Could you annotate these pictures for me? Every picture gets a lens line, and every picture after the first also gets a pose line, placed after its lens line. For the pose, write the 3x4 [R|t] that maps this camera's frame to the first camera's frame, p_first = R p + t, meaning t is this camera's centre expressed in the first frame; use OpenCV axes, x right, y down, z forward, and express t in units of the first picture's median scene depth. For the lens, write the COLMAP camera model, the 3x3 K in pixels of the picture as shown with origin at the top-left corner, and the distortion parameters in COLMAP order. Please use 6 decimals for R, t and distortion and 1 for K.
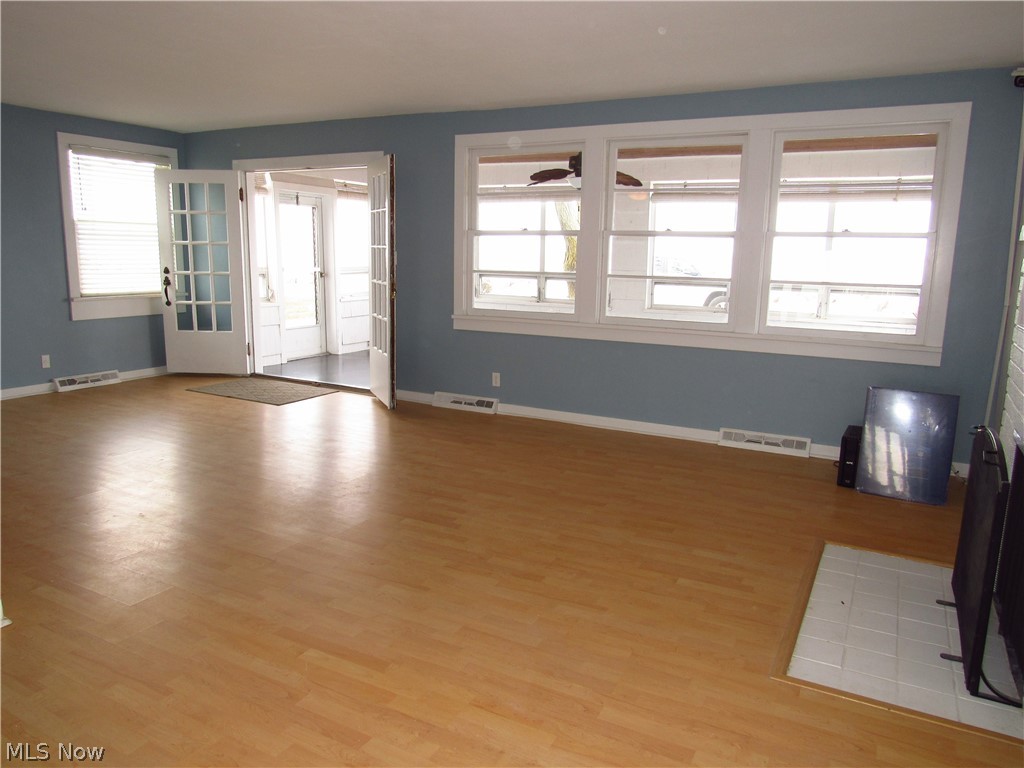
lens RADIAL K [[741.6, 0, 512.0], [0, 741.6, 384.0], [0, 0, 1]] dist [-0.023924, 0.010361]
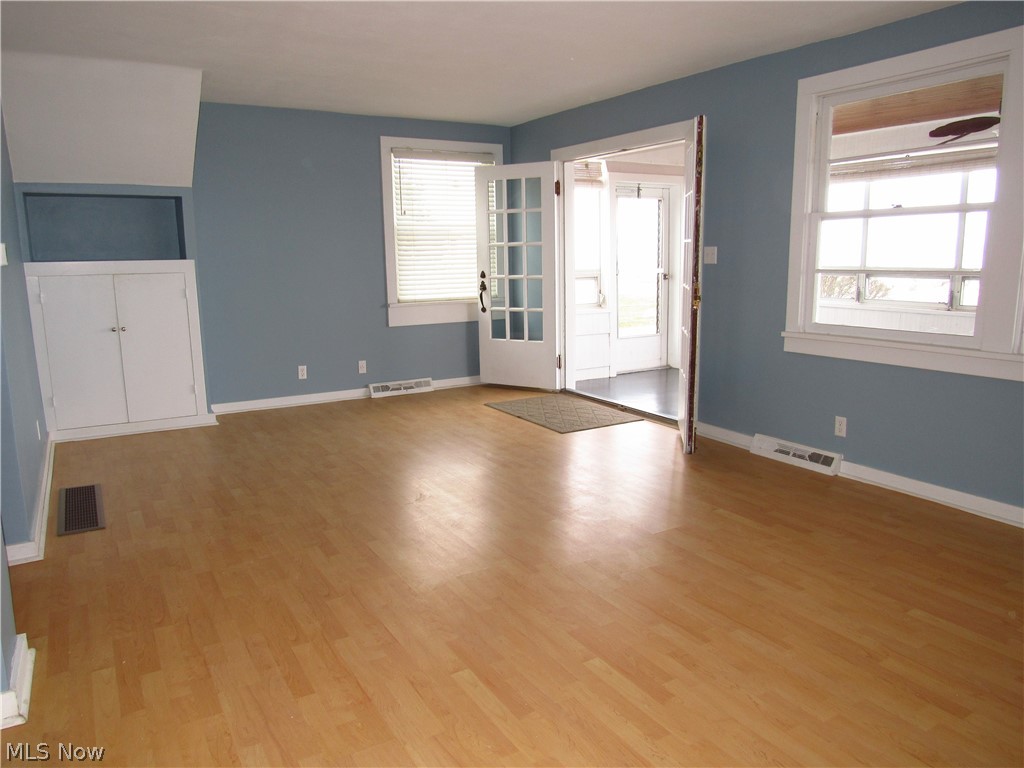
lens RADIAL K [[741.6, 0, 512.0], [0, 741.6, 384.0], [0, 0, 1]] dist [-0.023924, 0.010361]
pose [[0.856827, 0.059850, -0.512118, 0.056616], [-0.060025, 0.998065, 0.016213, -0.032586], [0.512097, 0.016848, 0.858762, 0.211066]]
